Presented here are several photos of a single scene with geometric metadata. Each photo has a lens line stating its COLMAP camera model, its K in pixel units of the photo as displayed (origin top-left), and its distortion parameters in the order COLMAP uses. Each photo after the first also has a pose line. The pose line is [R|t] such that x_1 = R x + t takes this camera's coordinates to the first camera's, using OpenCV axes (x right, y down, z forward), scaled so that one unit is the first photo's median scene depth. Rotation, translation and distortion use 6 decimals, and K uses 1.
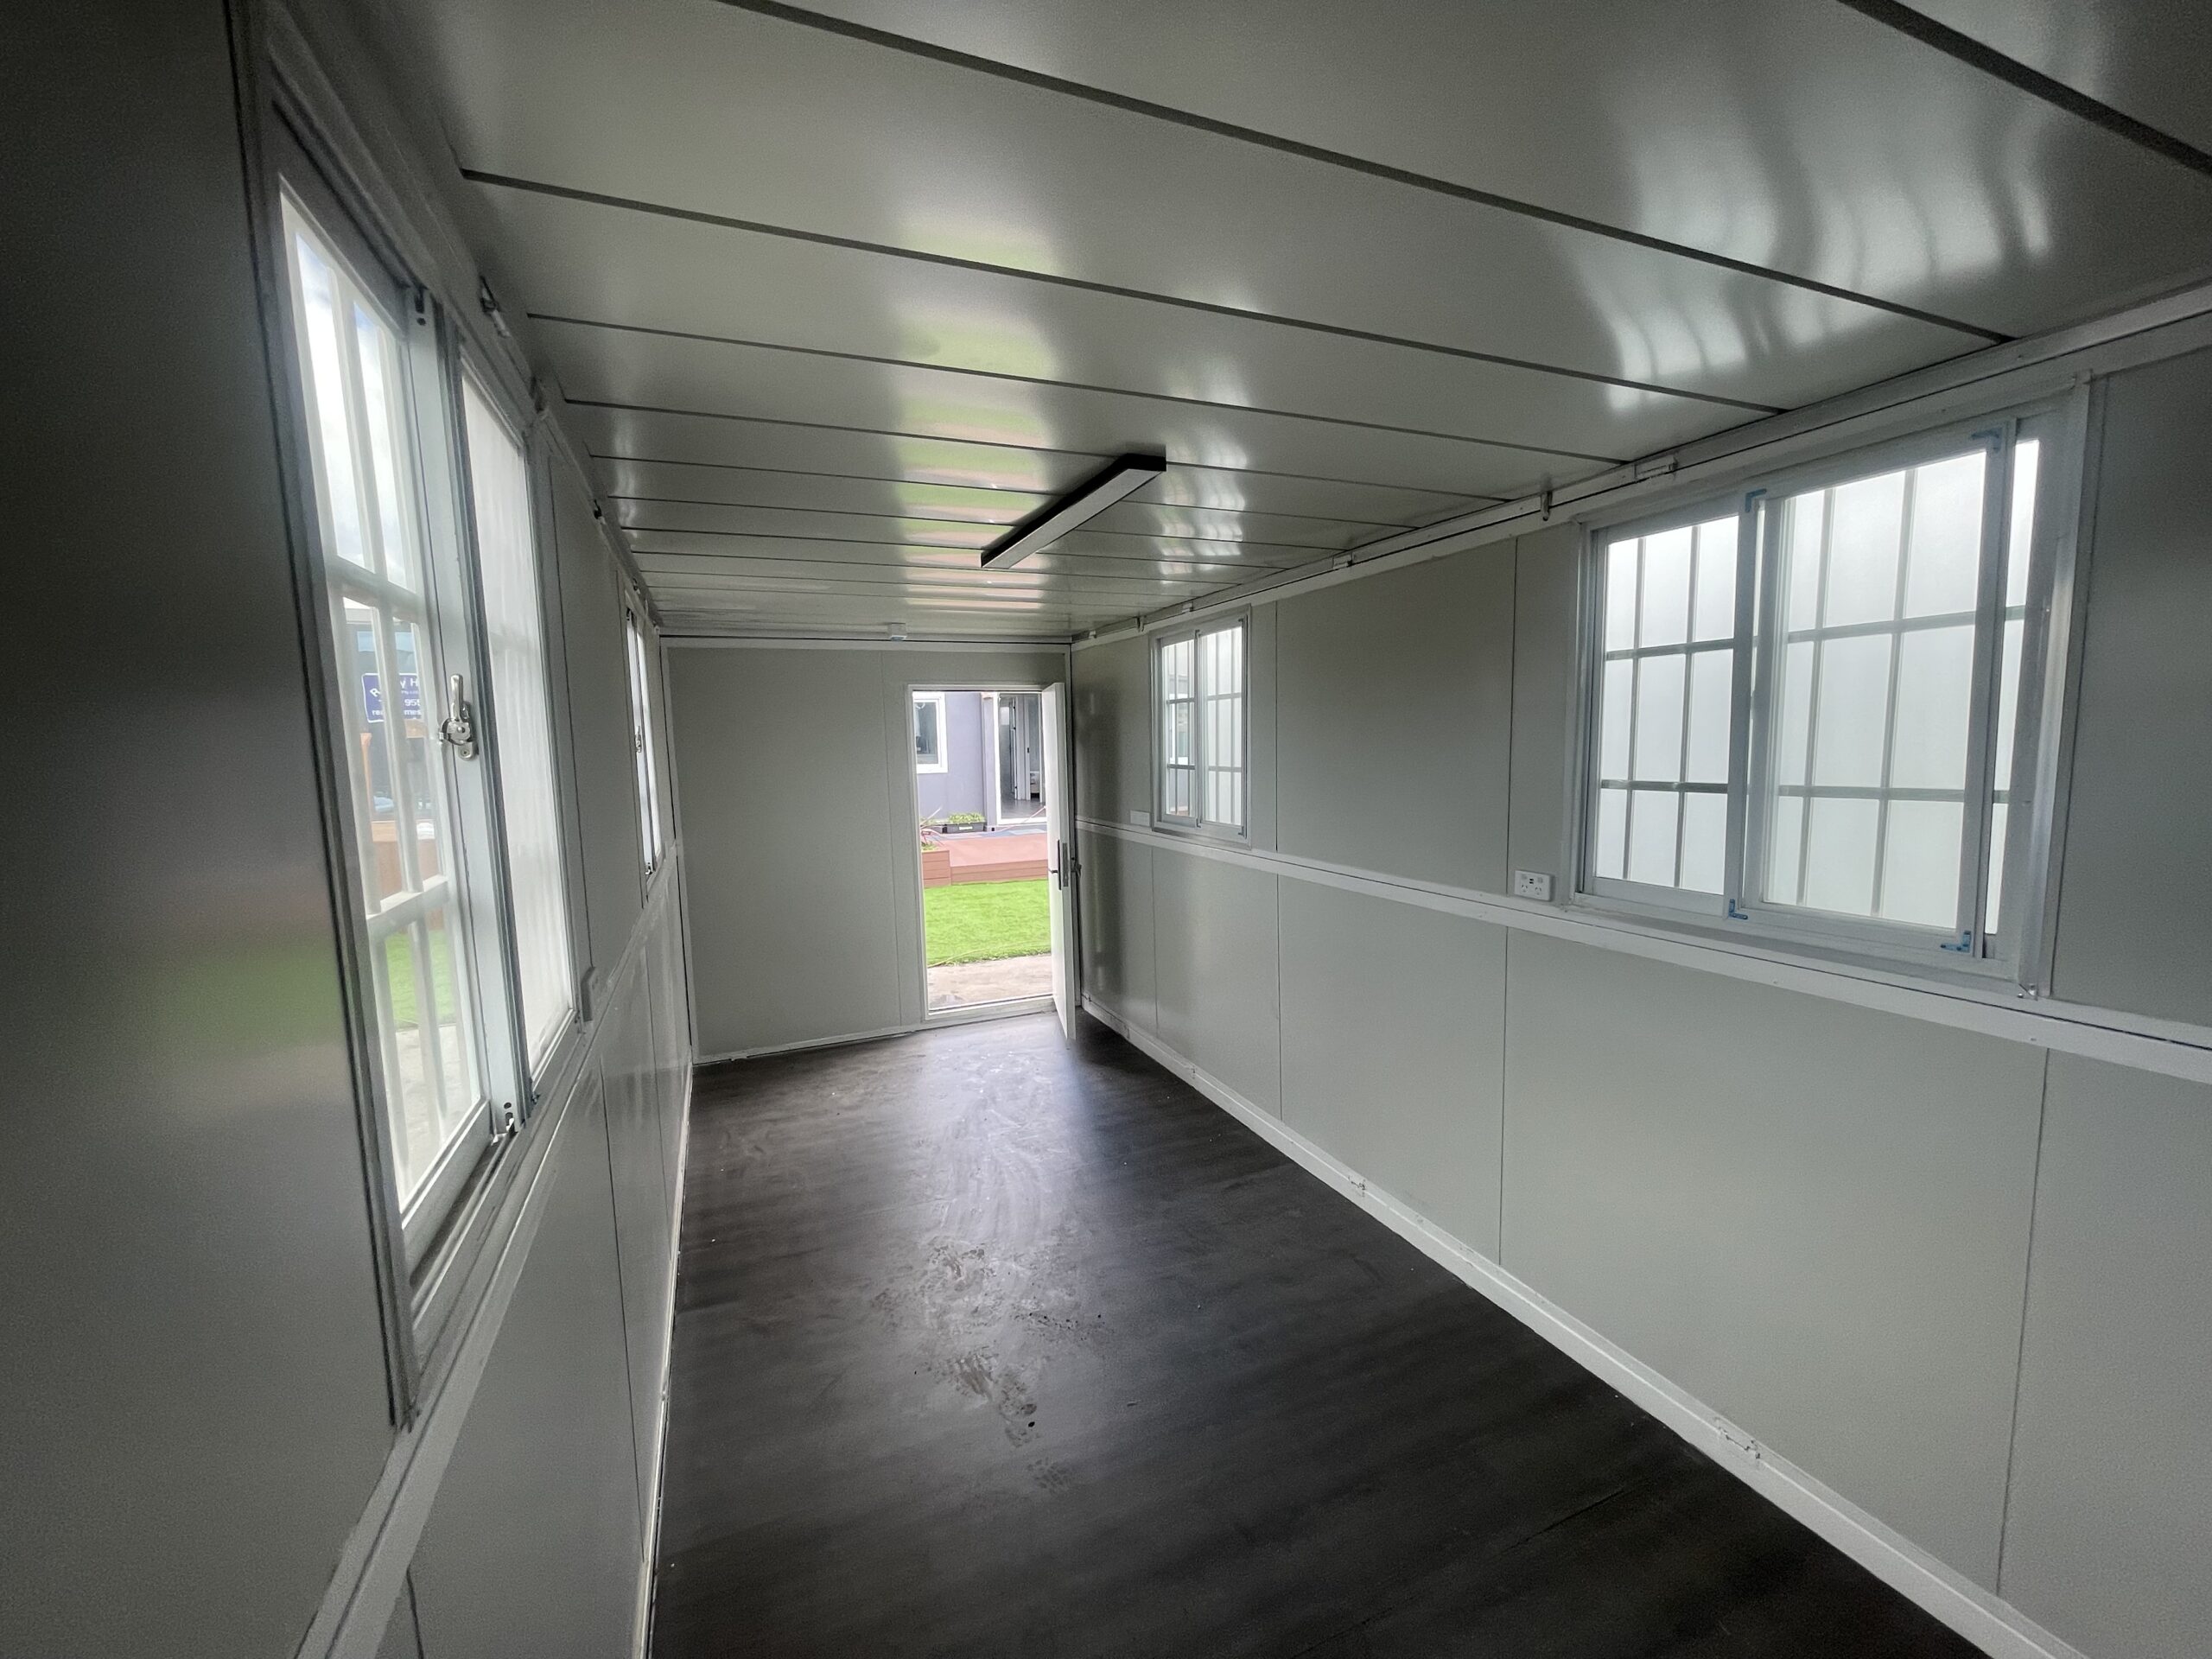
lens RADIAL K [[896.1, 0, 1101.6], [0, 896.1, 827.9], [0, 0, 1]] dist [-0.003580, 0.003144]
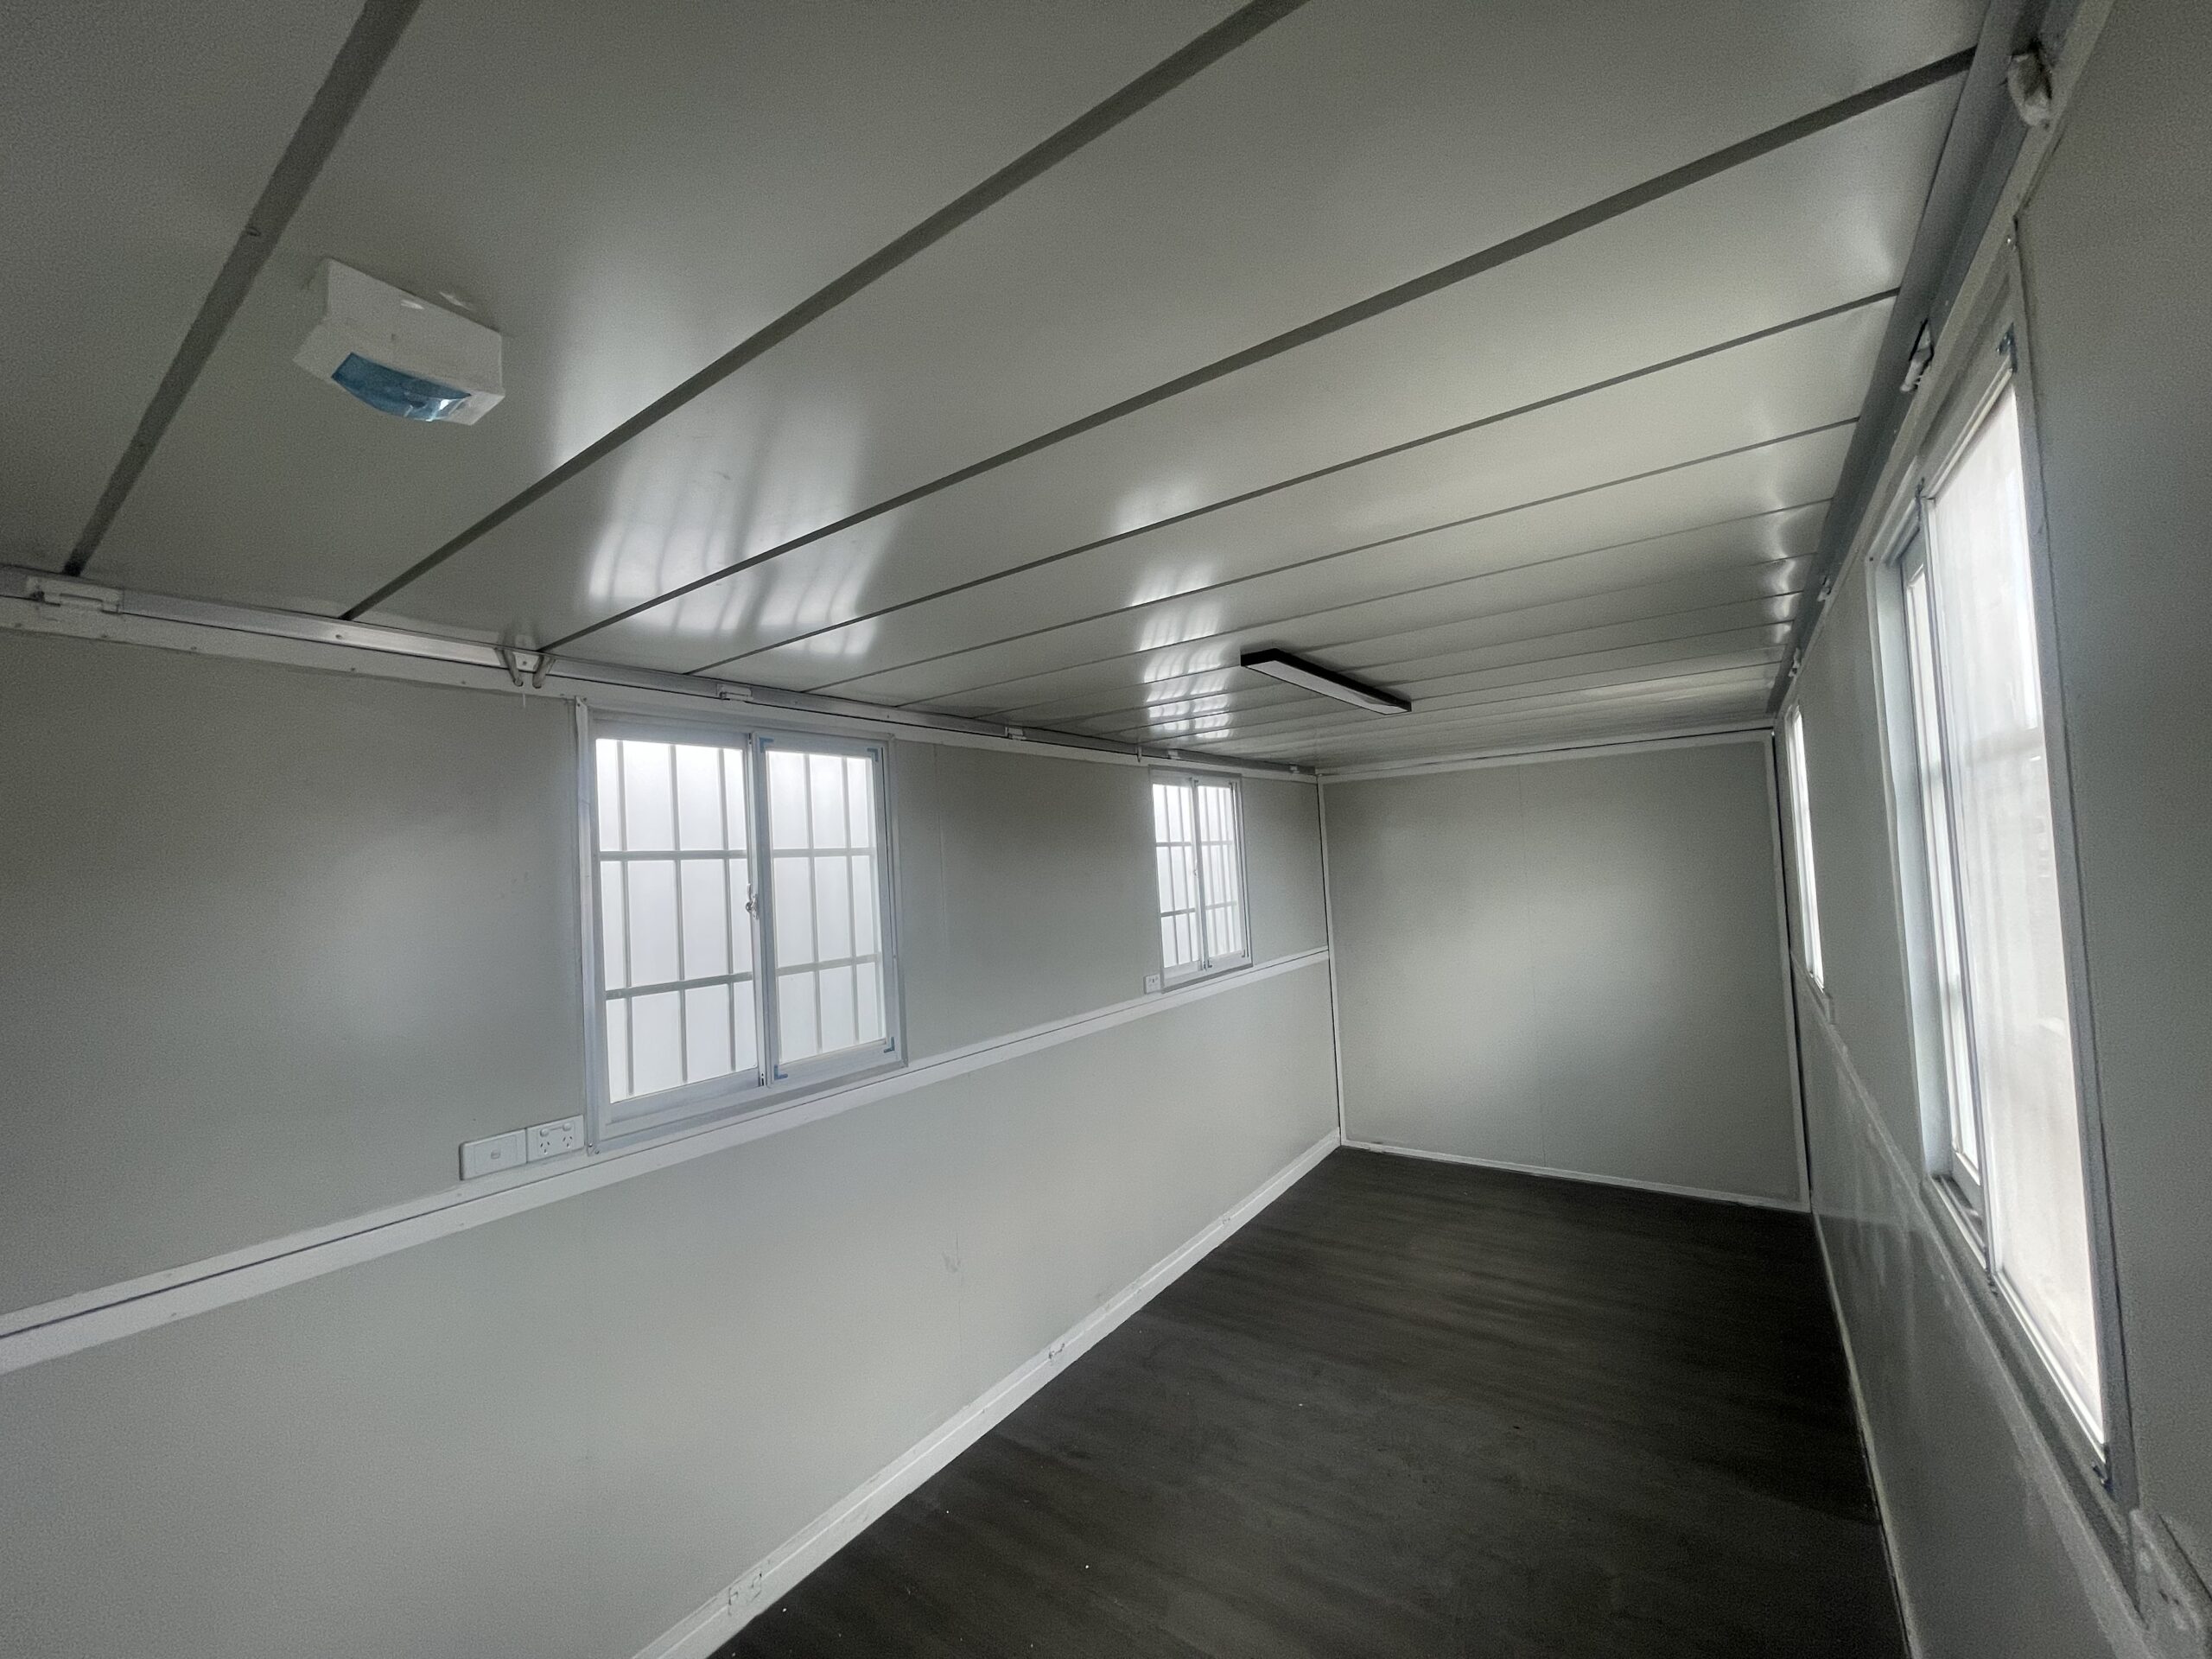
lens RADIAL K [[896.1, 0, 1044.4], [0, 896.1, 893.2], [0, 0, 1]] dist [-0.003580, 0.003144]
pose [[-0.490123, 0.070669, 0.868784, -0.555433], [0.188287, 0.981760, 0.026363, -0.116001], [-0.851074, 0.176501, -0.494490, 1.314606]]
